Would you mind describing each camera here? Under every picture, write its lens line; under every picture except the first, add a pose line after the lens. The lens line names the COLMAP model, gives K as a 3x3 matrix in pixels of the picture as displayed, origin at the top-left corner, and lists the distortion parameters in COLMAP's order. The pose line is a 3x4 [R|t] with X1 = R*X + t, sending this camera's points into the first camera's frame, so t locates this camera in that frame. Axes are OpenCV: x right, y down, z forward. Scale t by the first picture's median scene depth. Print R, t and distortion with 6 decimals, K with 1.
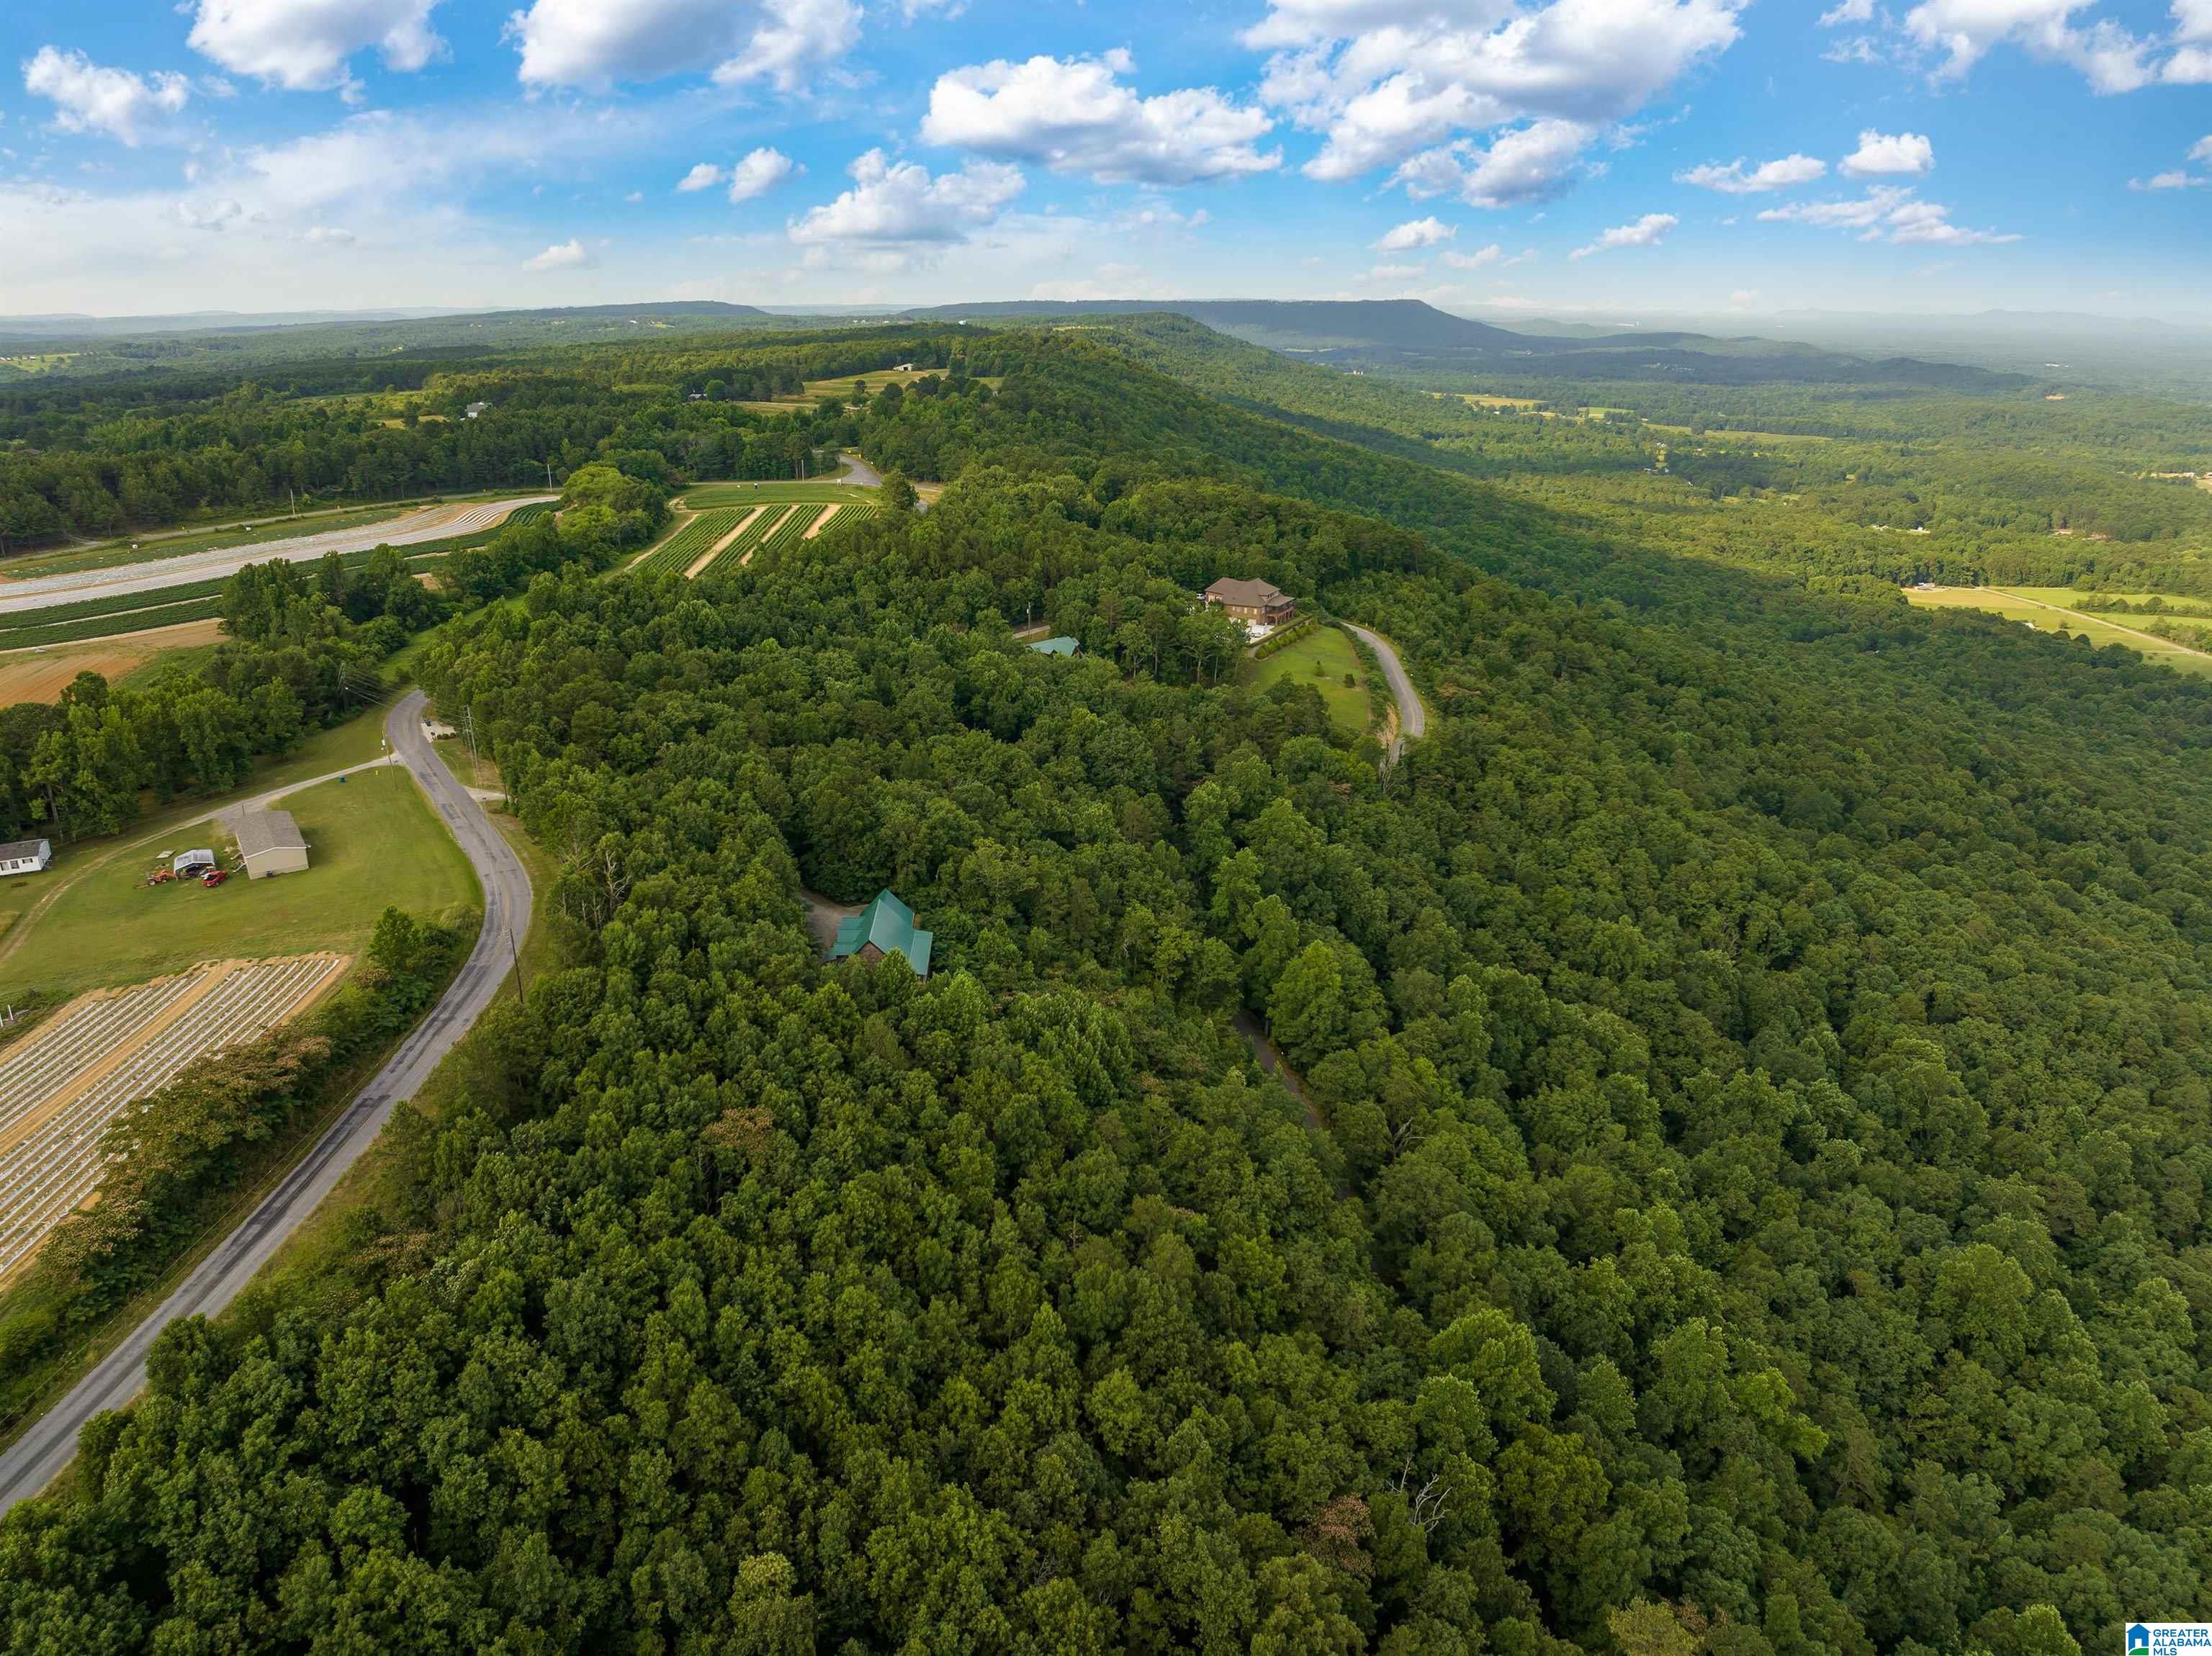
lens RADIAL K [[1538.0, 0, 1105.8], [0, 1538.0, 875.4], [0, 0, 1]] dist [-0.027106, 0.000643]
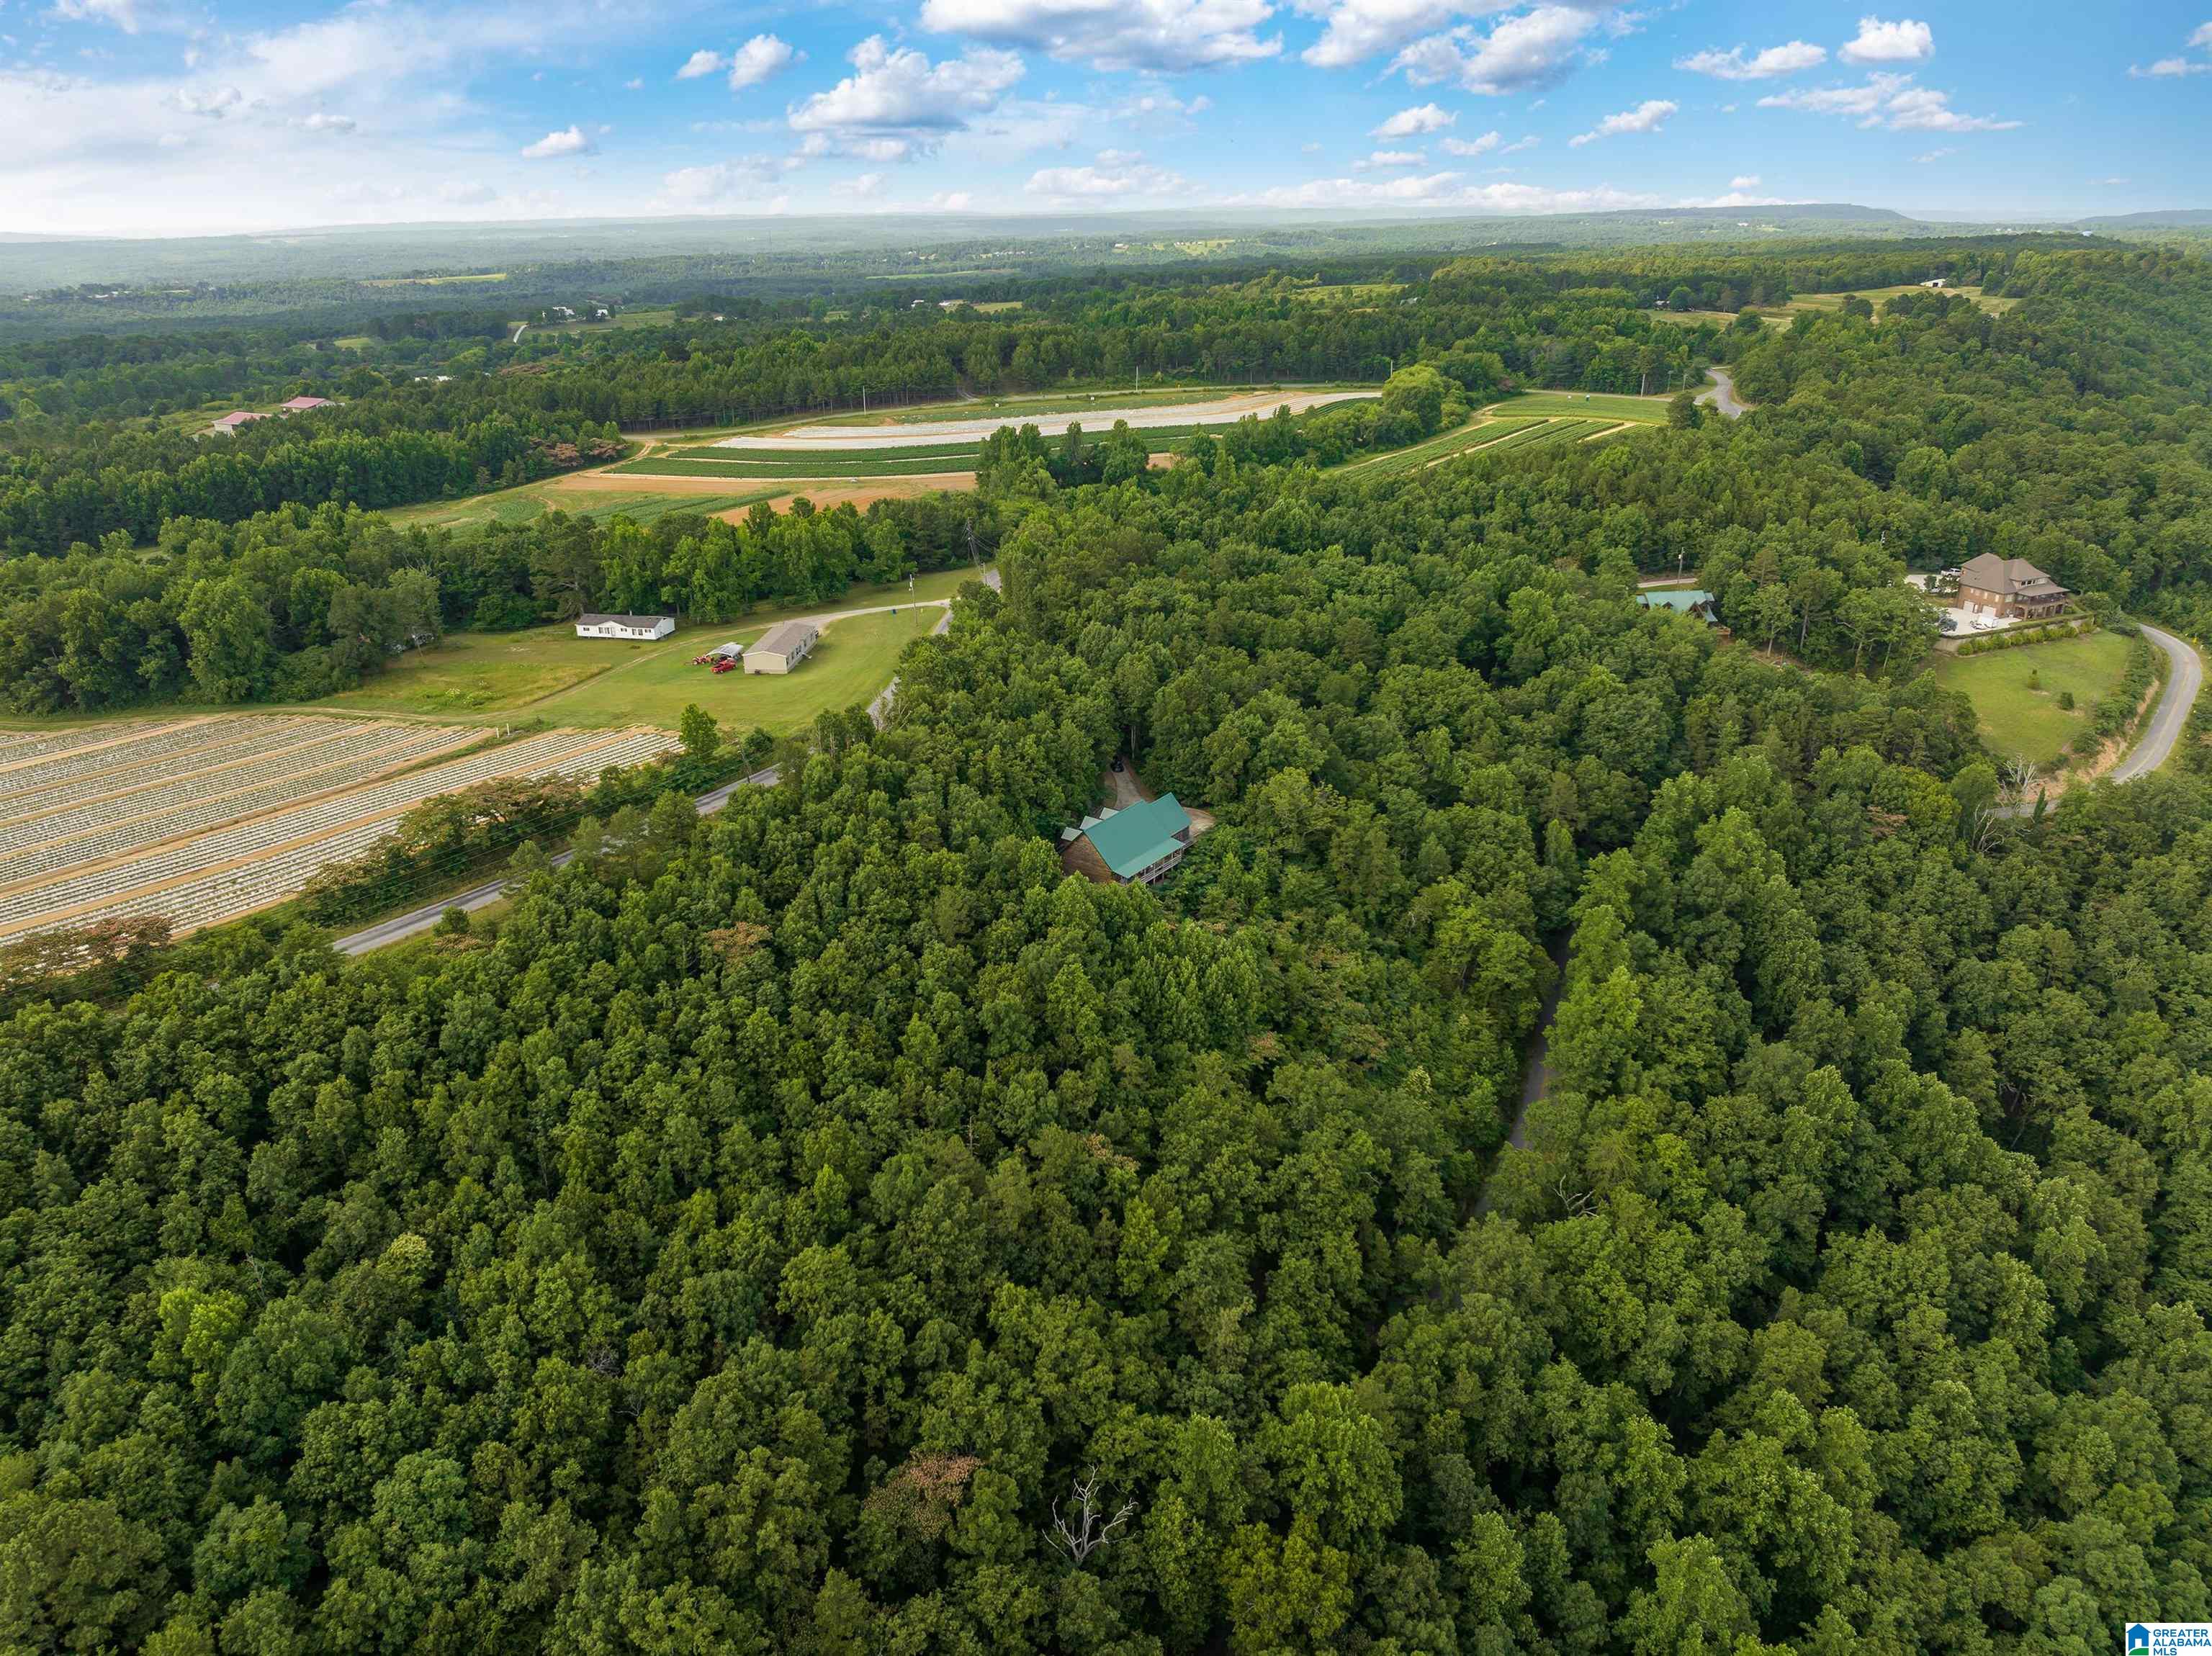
lens RADIAL K [[1567.5, 0, 1106.0], [0, 1567.5, 828.0], [0, 0, 1]] dist [-0.038540, -0.003535]
pose [[0.784479, 0.229771, -0.576018, 0.309785], [-0.215096, 0.971983, 0.094781, -0.042163], [0.581658, 0.049546, 0.811923, 0.102185]]
